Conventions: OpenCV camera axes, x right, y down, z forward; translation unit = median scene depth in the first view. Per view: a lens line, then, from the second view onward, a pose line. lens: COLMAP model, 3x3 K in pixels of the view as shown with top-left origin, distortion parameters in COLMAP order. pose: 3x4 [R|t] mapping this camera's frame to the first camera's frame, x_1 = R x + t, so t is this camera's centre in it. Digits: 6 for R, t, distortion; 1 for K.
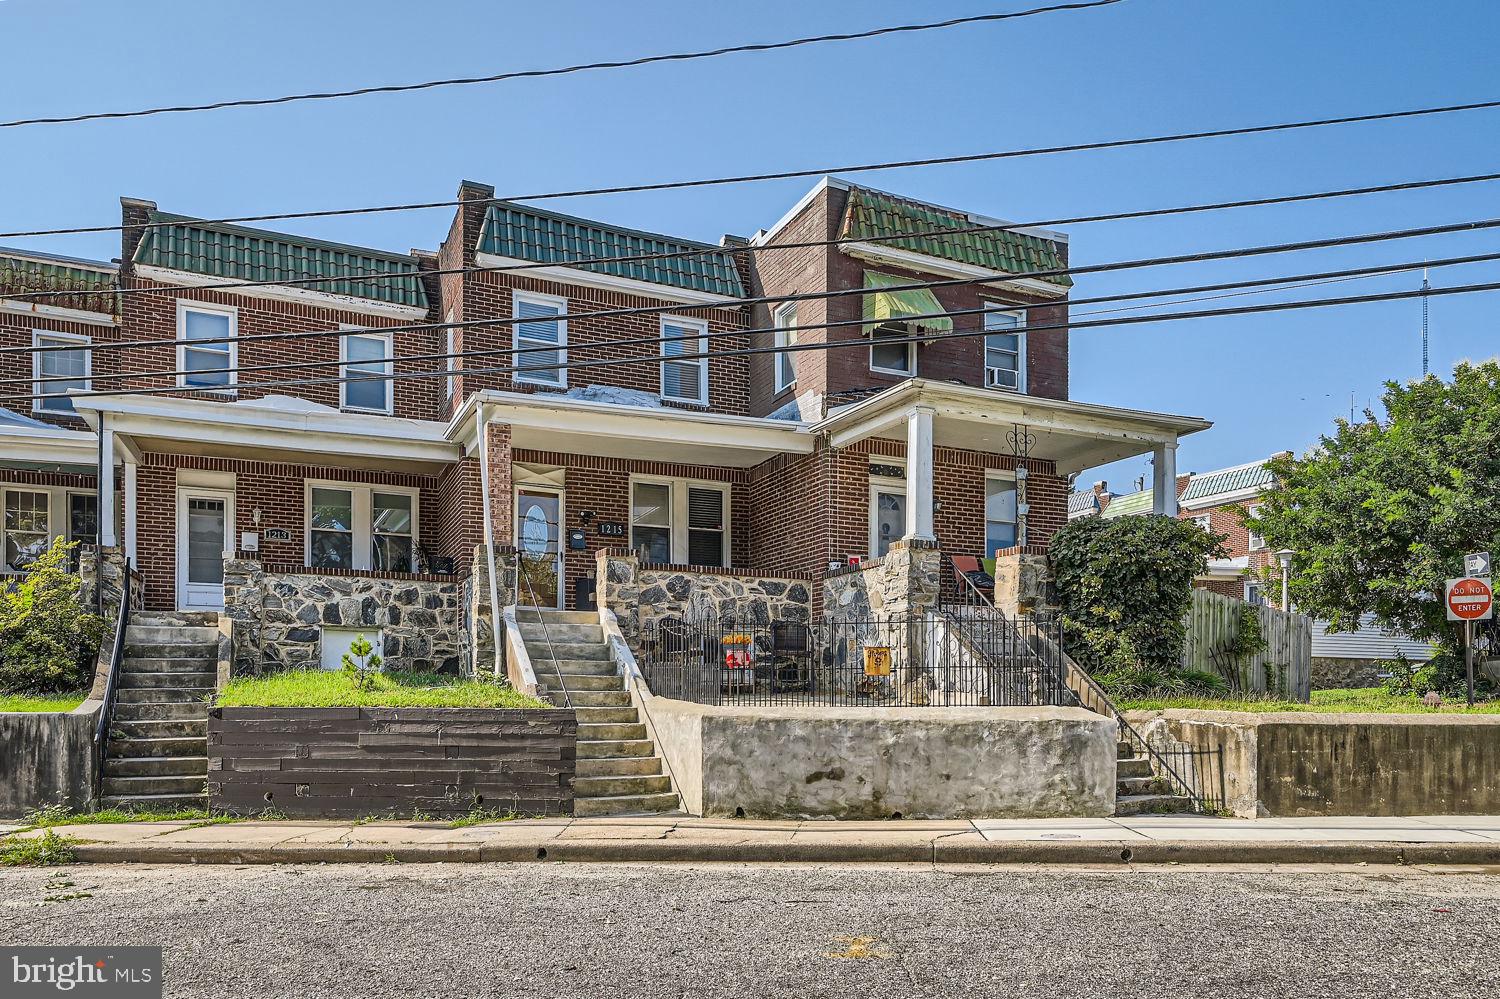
lens RADIAL K [[944.5, 0, 749.8], [0, 944.5, 512.2], [0, 0, 1]] dist [-0.001367, 0.000626]
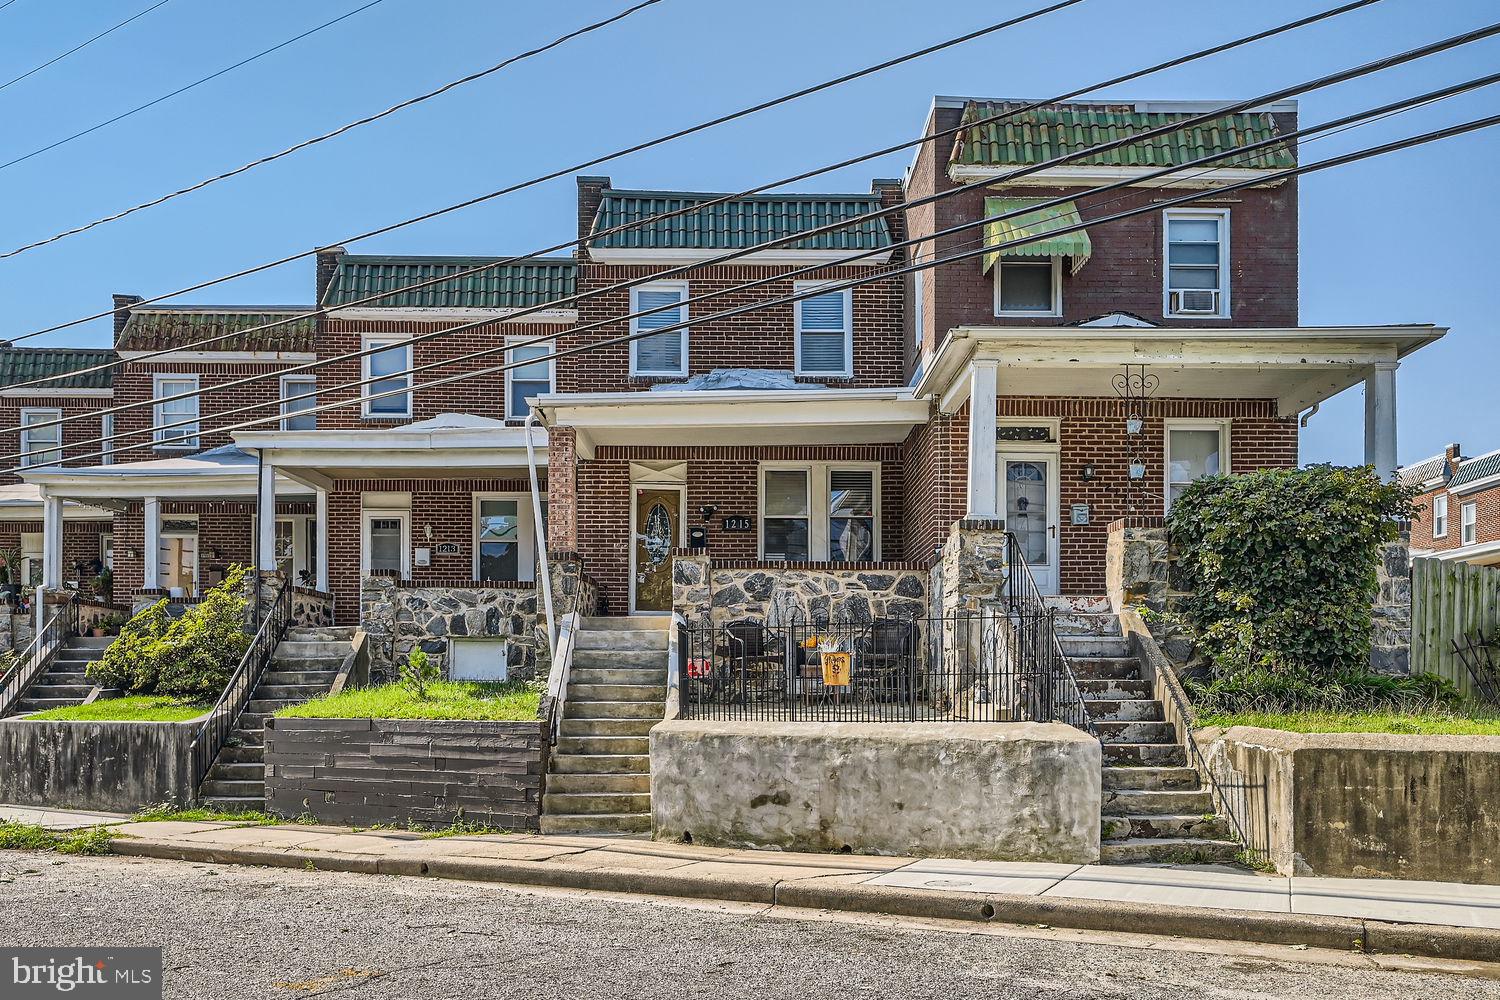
lens RADIAL K [[1062.9, 0, 749.4], [0, 1062.9, 489.1], [0, 0, 1]] dist [-0.001631, -0.001715]
pose [[0.928331, -0.073622, -0.364392, 0.344422], [0.072418, 0.997230, -0.016987, 0.003799], [0.364633, -0.010619, 0.931091, 0.055020]]
